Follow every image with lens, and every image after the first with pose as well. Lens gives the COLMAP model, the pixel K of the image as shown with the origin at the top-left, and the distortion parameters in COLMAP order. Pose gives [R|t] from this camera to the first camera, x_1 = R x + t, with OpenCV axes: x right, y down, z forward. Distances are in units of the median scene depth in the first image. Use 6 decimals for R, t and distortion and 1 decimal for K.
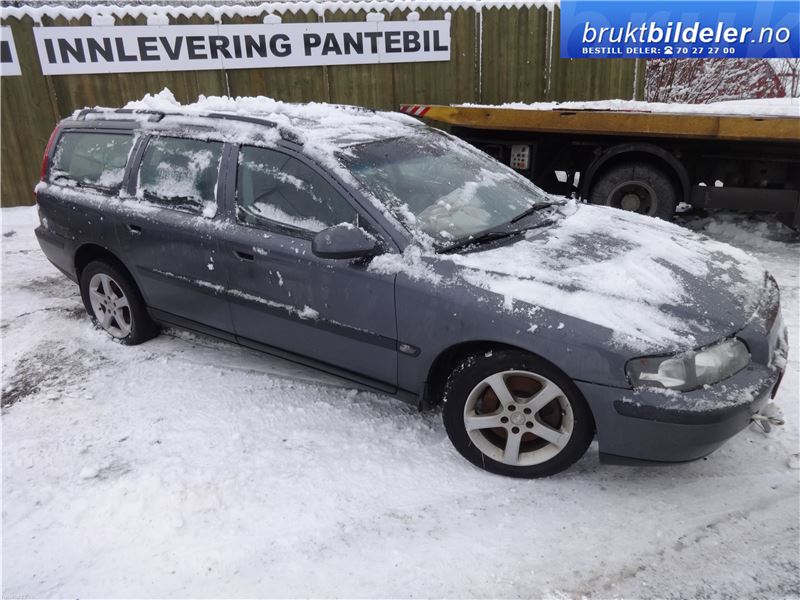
lens RADIAL K [[586.0, 0, 401.7], [0, 586.0, 298.5], [0, 0, 1]] dist [-0.002994, 0.001137]
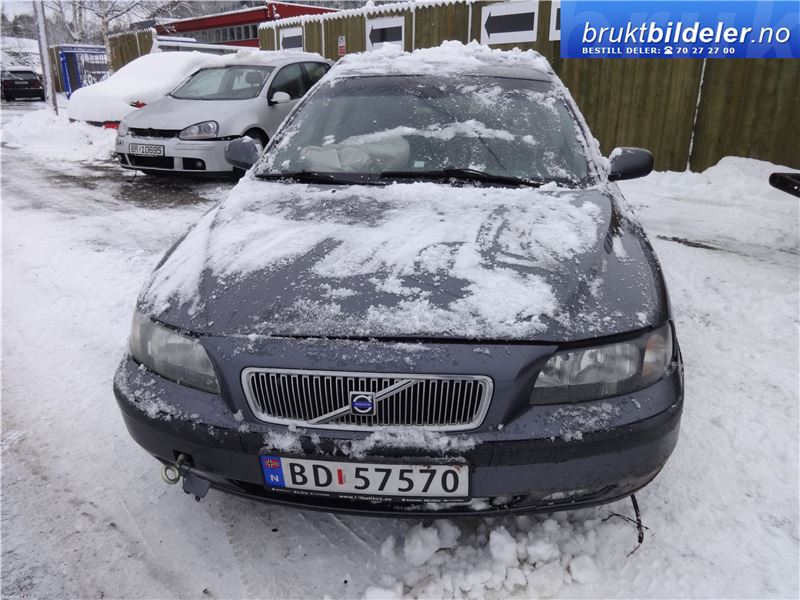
lens RADIAL K [[586.0, 0, 400.5], [0, 586.0, 300.1], [0, 0, 1]] dist [-0.002994, 0.001137]
pose [[0.427514, 0.347525, -0.834540, 1.130842], [-0.327041, 0.920084, 0.215613, -0.187418], [0.842778, 0.180752, 0.507004, 0.768651]]
